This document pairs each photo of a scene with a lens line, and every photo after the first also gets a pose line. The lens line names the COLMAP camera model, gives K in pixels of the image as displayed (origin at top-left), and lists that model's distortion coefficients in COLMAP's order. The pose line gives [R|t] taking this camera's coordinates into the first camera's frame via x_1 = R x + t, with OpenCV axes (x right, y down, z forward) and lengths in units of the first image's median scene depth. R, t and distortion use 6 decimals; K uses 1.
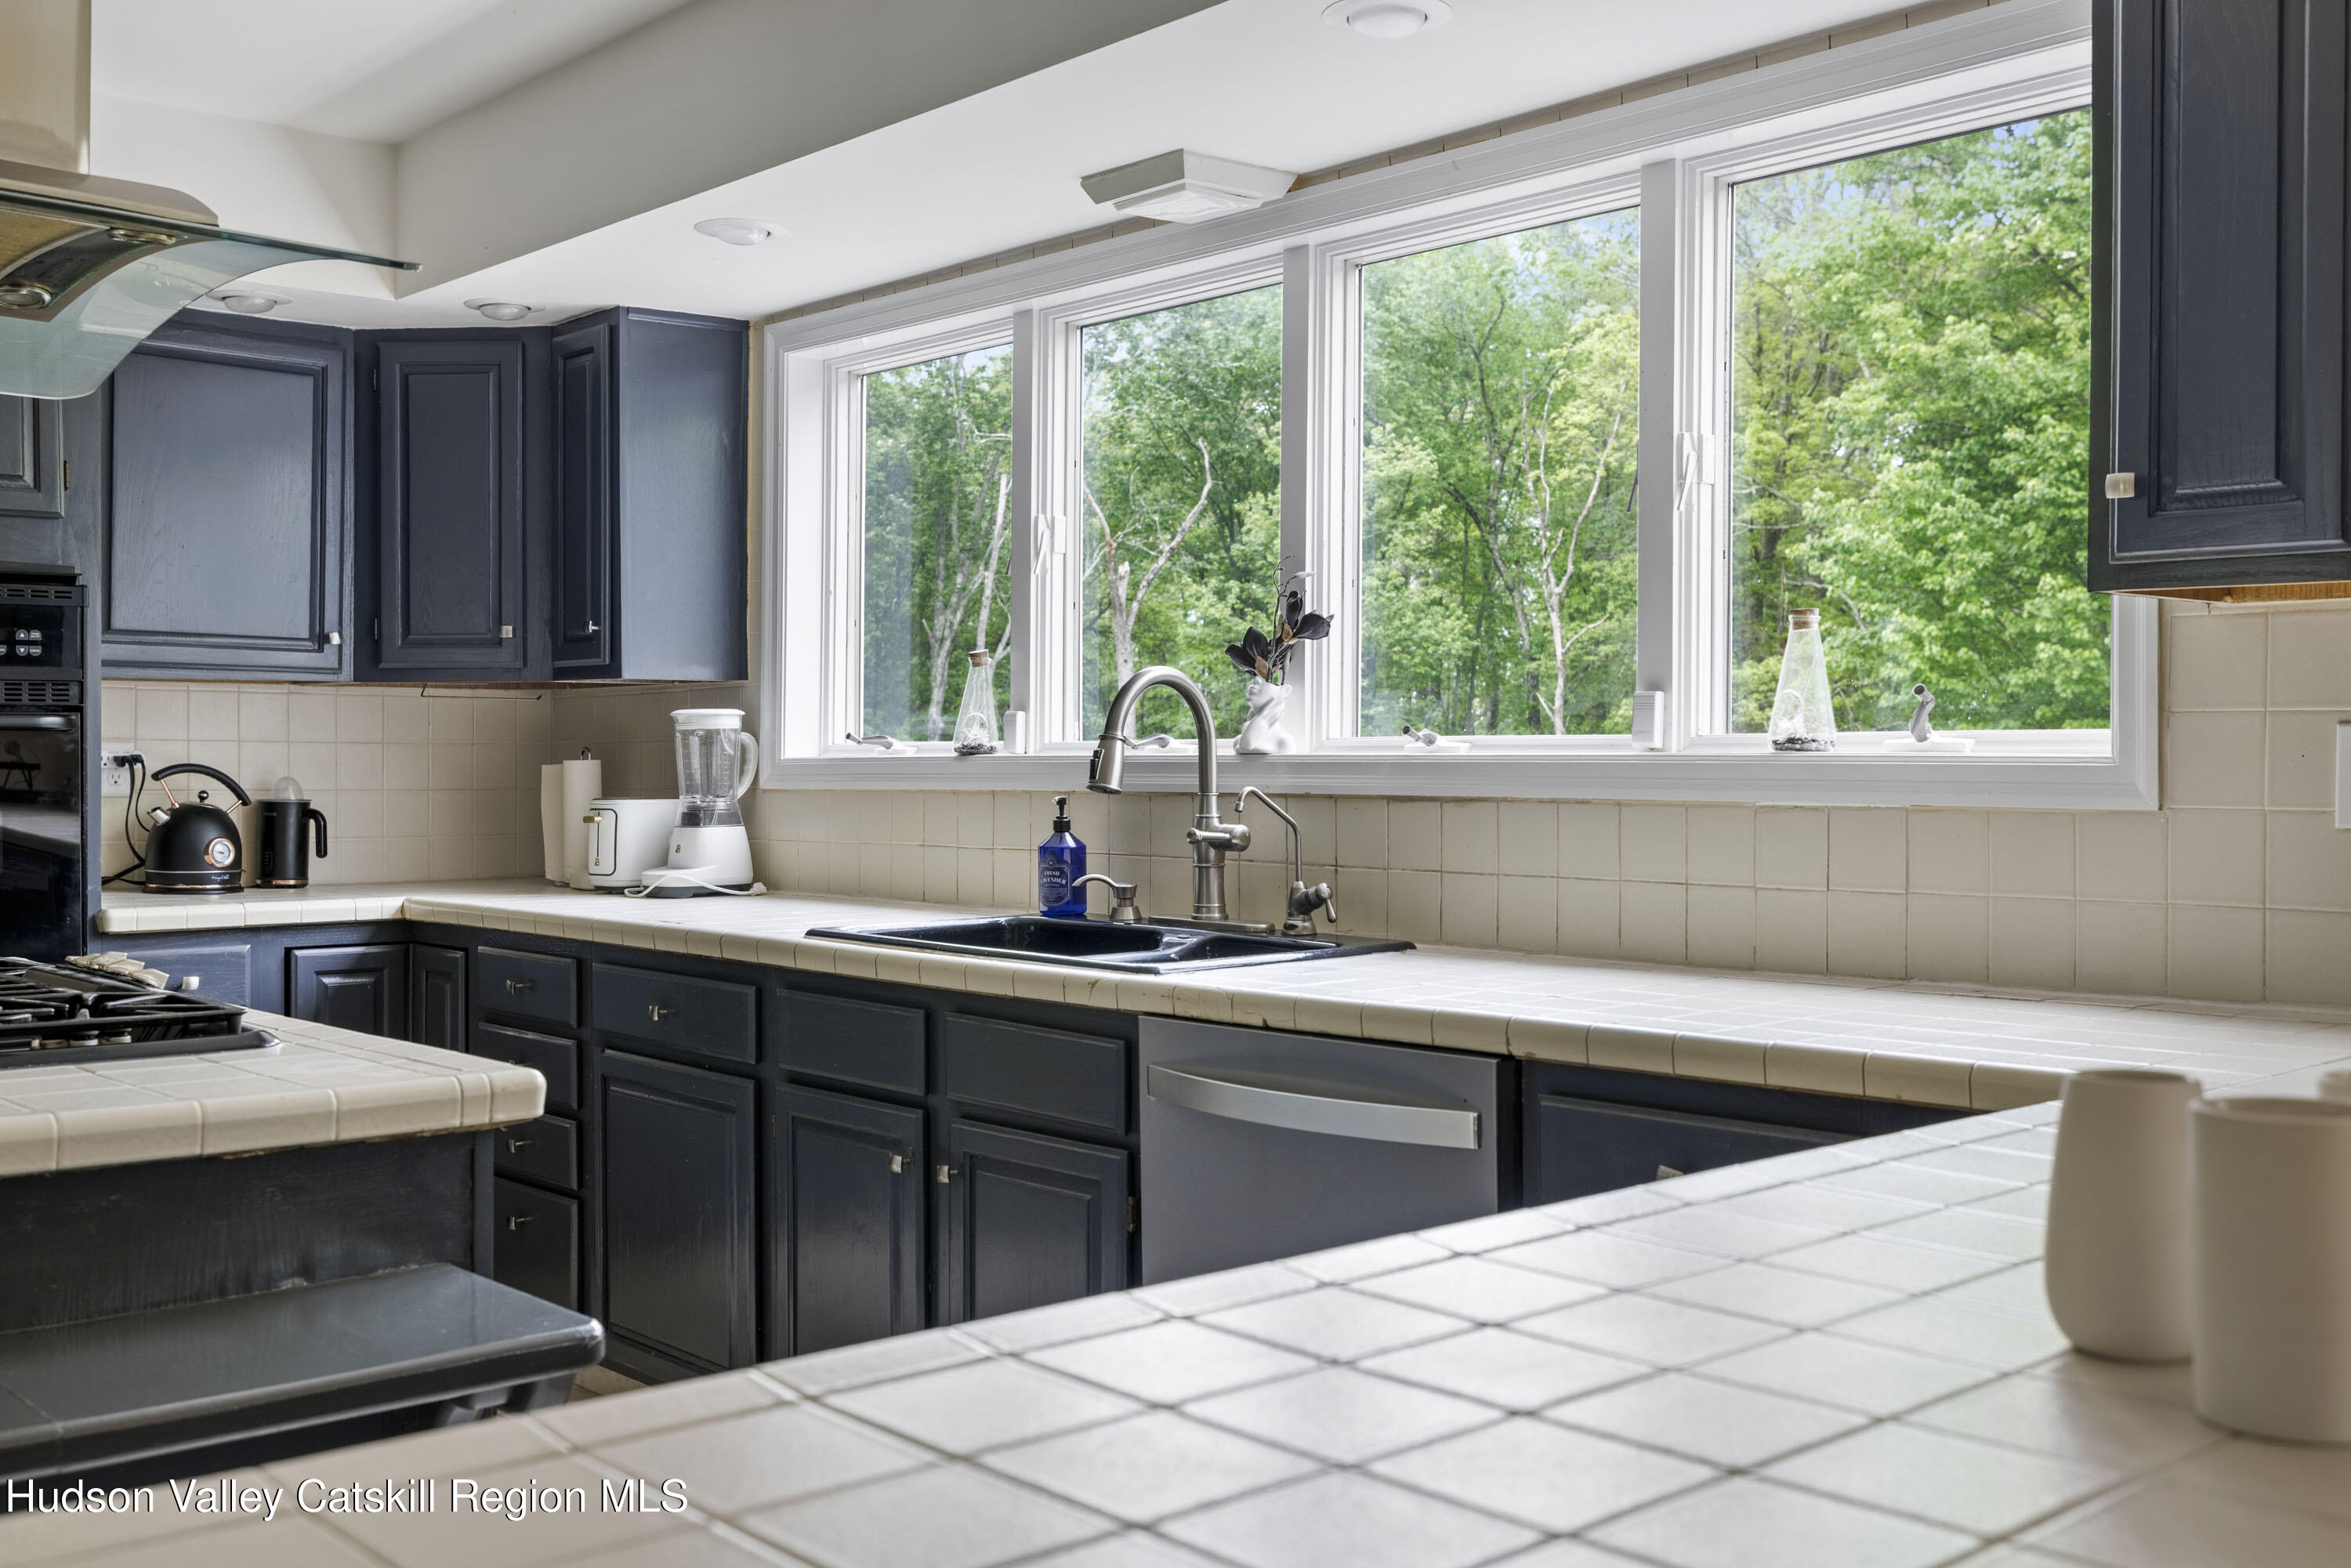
lens RADIAL K [[2248.6, 0, 1178.6], [0, 2248.6, 780.6], [0, 0, 1]] dist [0.013698, 0.000000]
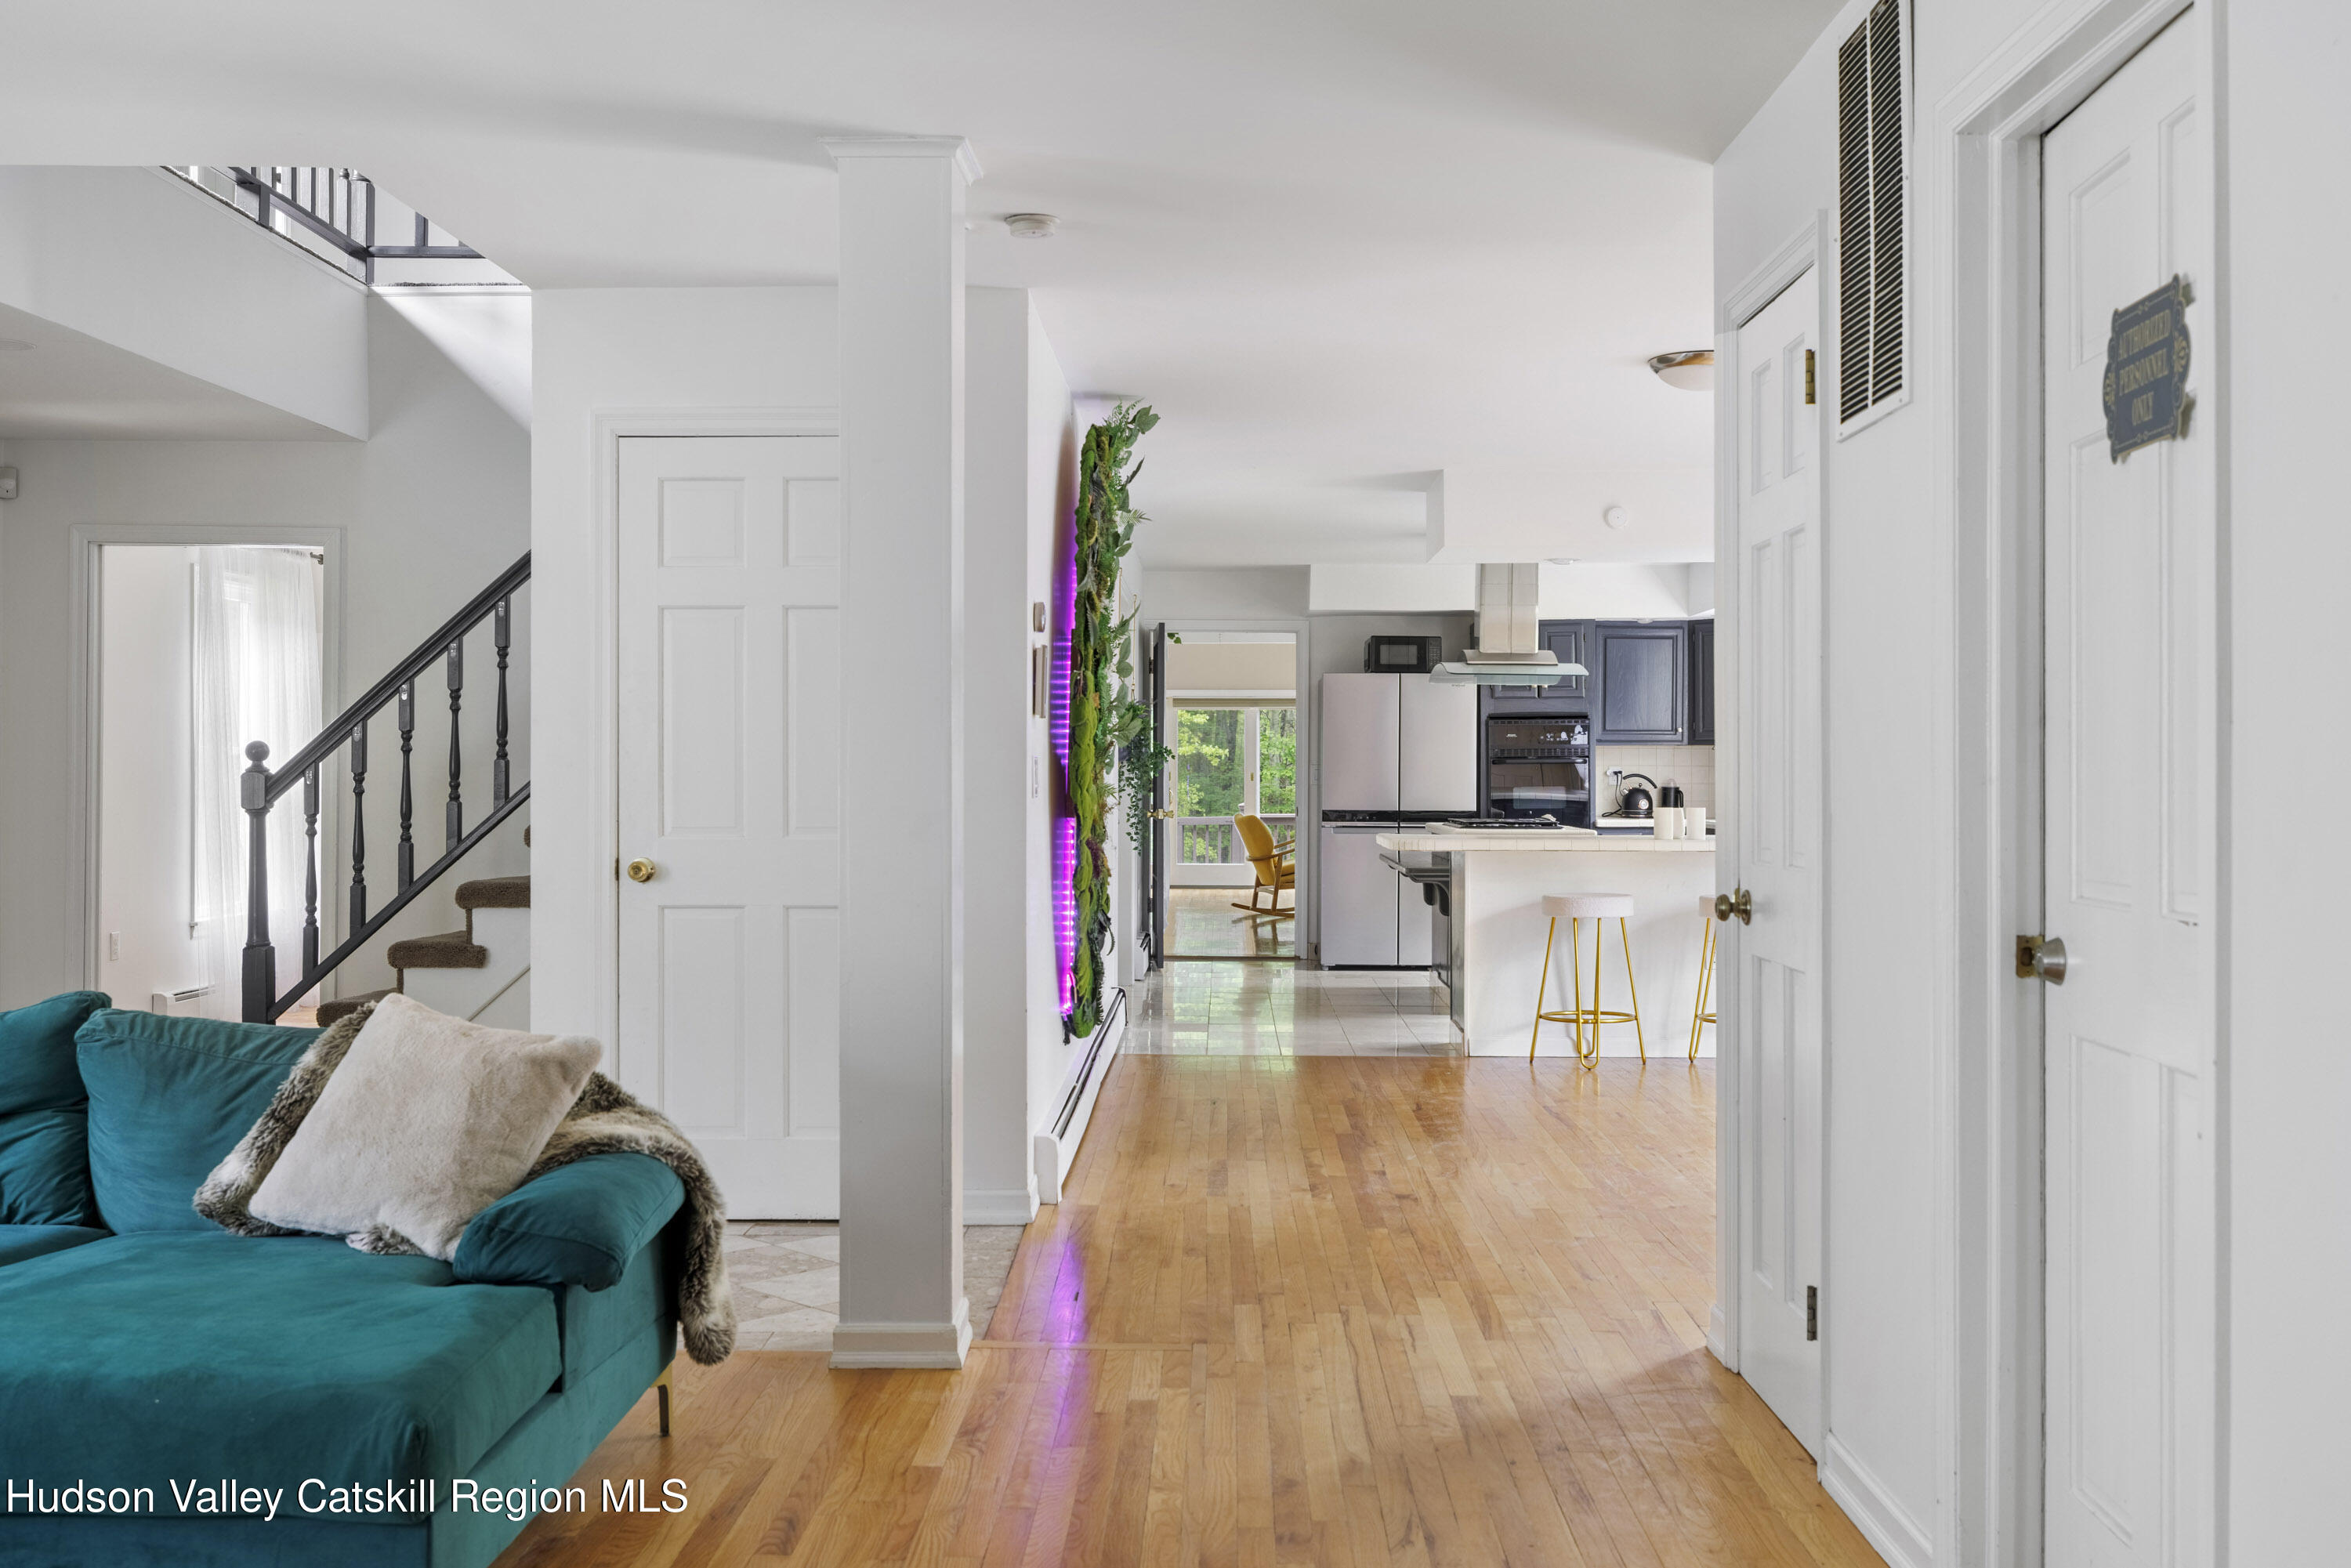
lens RADIAL K [[2248.6, 0, 1176.8], [0, 2248.6, 779.5], [0, 0, 1]] dist [0.013698, 0.000000]
pose [[0.722473, 0.000816, -0.691399, 1.189105], [-0.004559, 0.999983, -0.003583, 0.013532], [0.691385, 0.005741, 0.722464, -1.569466]]
